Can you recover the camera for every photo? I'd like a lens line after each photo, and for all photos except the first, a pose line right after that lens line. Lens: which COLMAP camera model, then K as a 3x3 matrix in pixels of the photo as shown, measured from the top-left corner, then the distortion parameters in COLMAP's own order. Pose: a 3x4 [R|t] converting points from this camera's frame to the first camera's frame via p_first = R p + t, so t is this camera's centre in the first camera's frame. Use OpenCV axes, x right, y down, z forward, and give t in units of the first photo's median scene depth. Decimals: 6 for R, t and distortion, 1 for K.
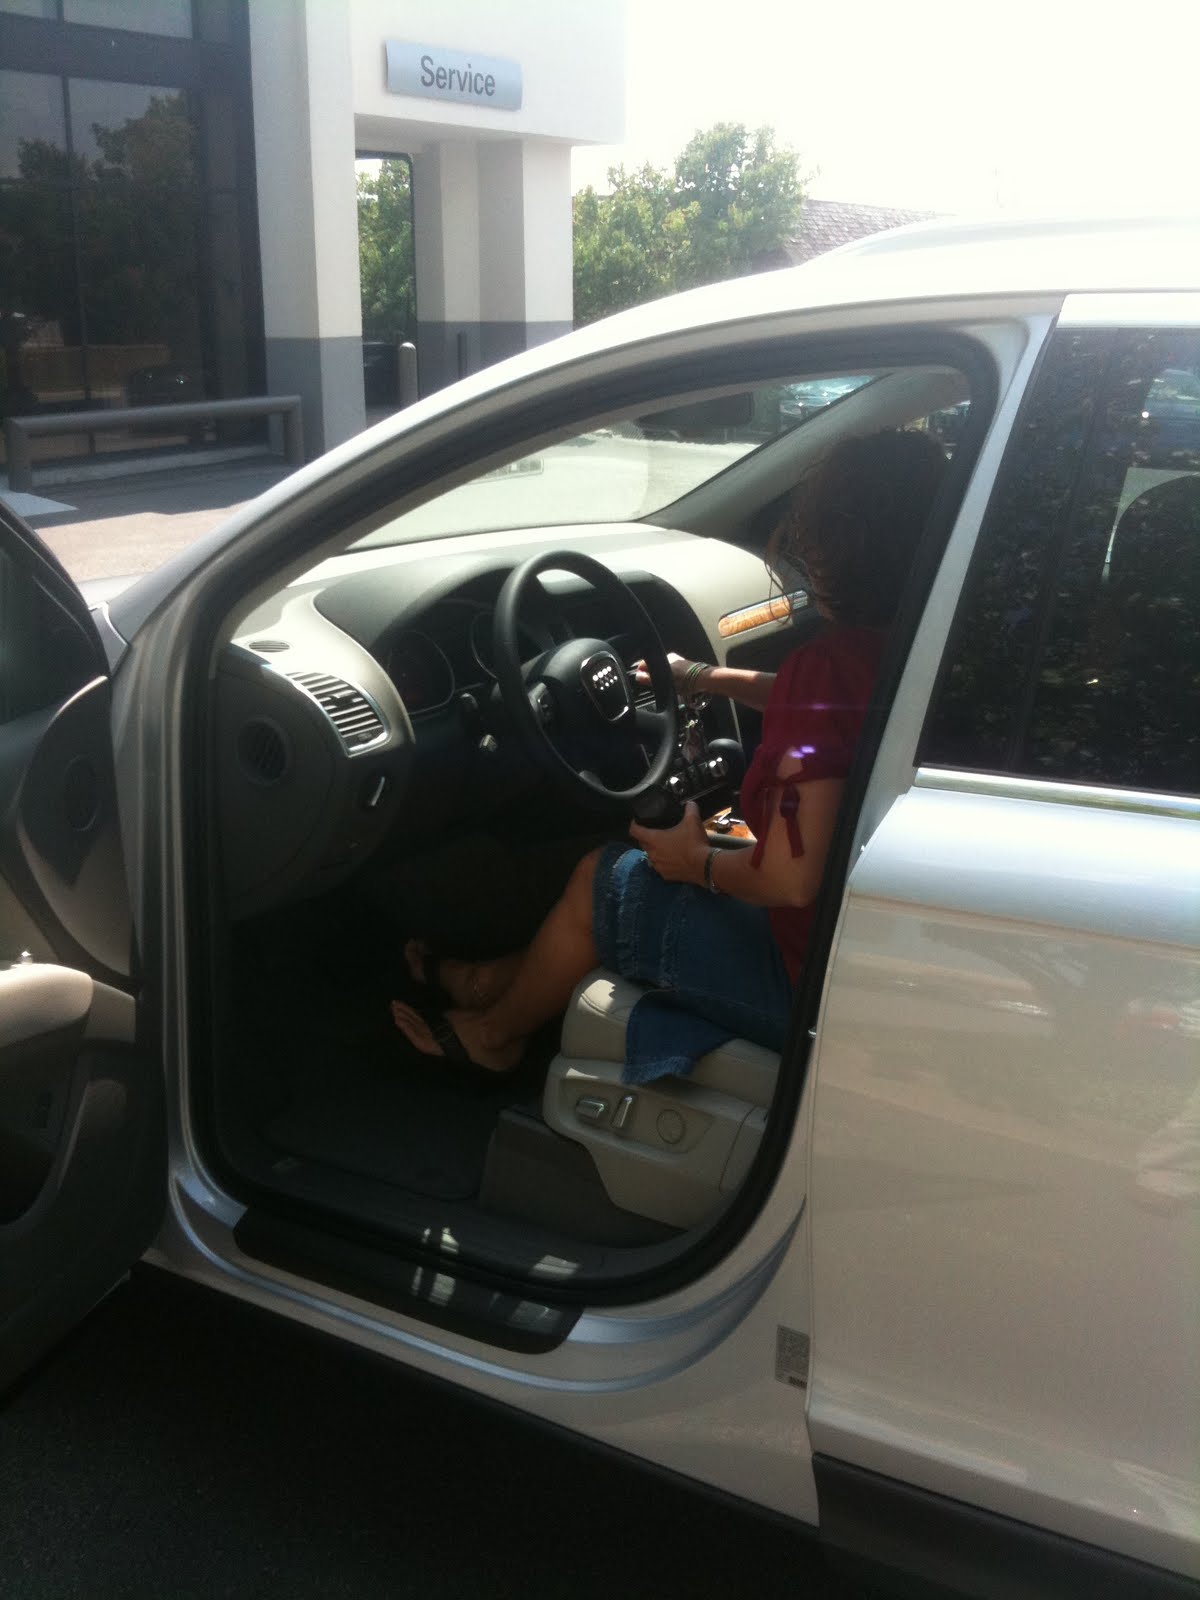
lens RADIAL K [[1652.8, 0, 644.2], [0, 1652.8, 800.0], [0, 0, 1]] dist [0.088610, -0.009421]
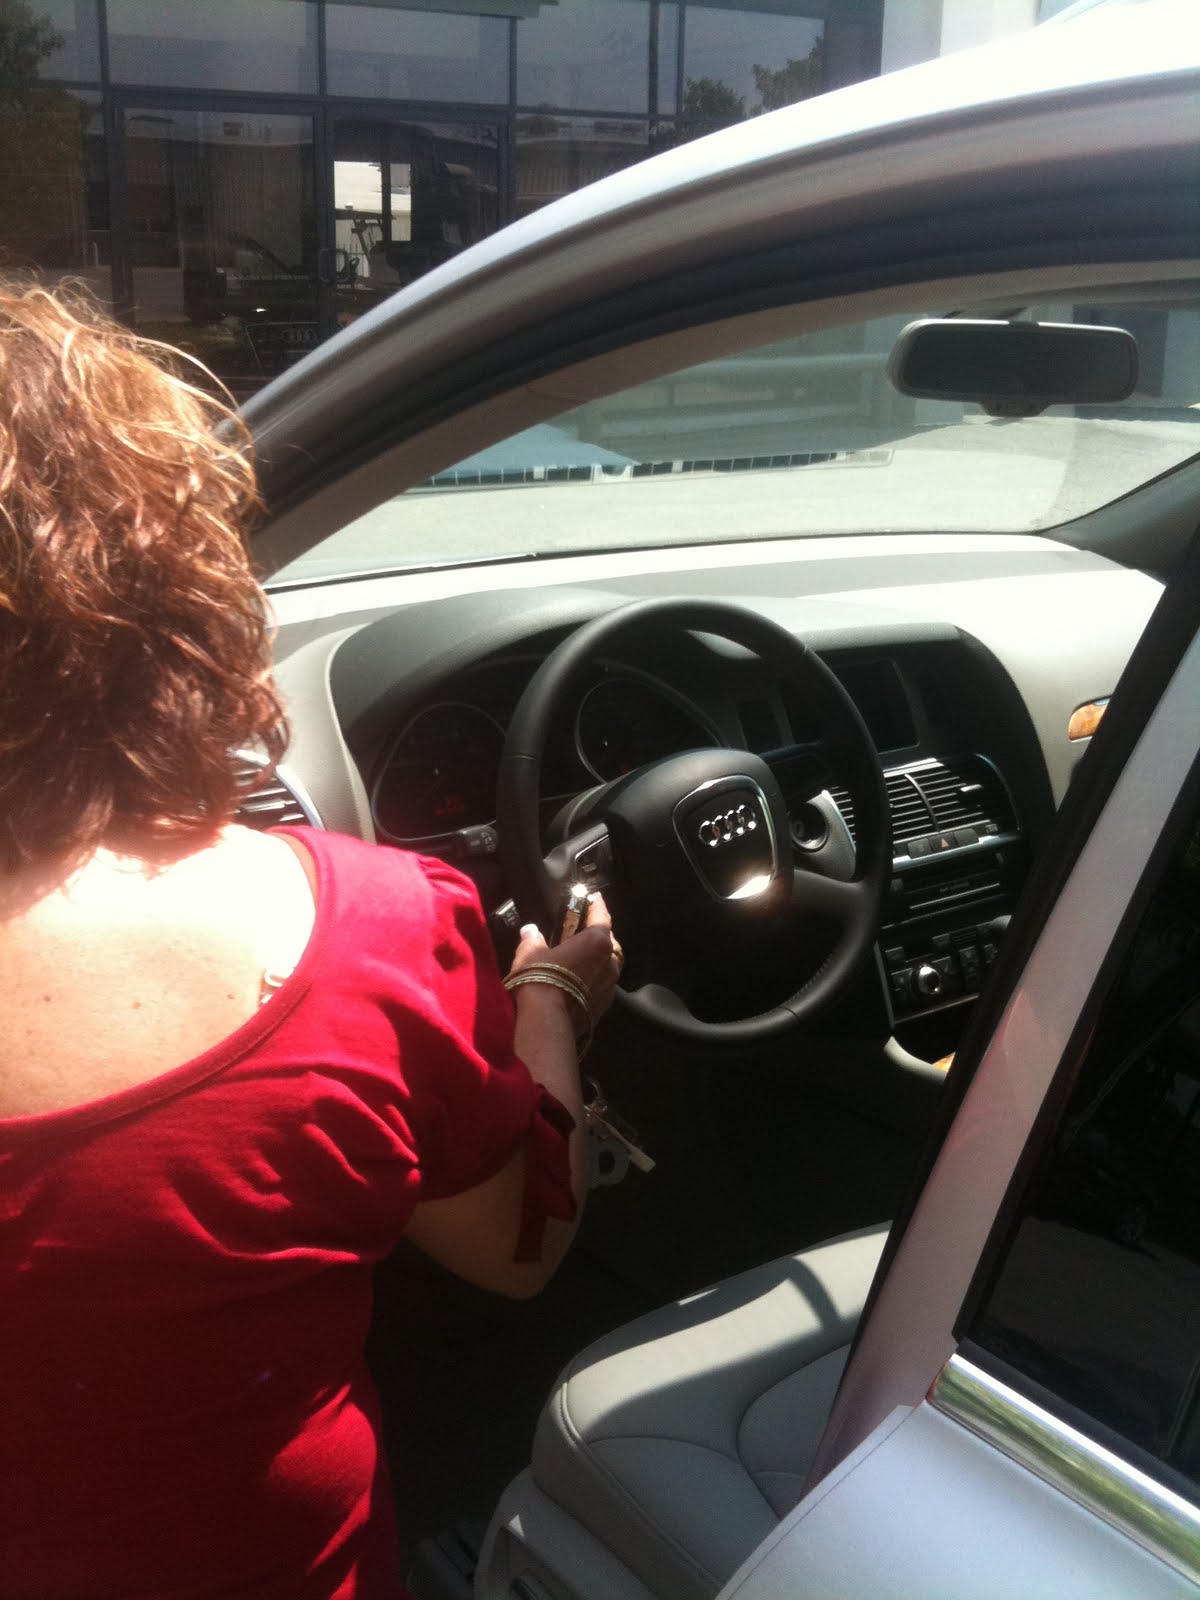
lens RADIAL K [[1652.8, 0, 644.2], [0, 1652.8, 800.0], [0, 0, 1]] dist [0.088610, -0.009421]
pose [[0.919098, 0.133511, -0.370721, 0.204879], [-0.125144, 0.991041, 0.046654, -0.134028], [0.373629, 0.003513, 0.927572, 0.583464]]
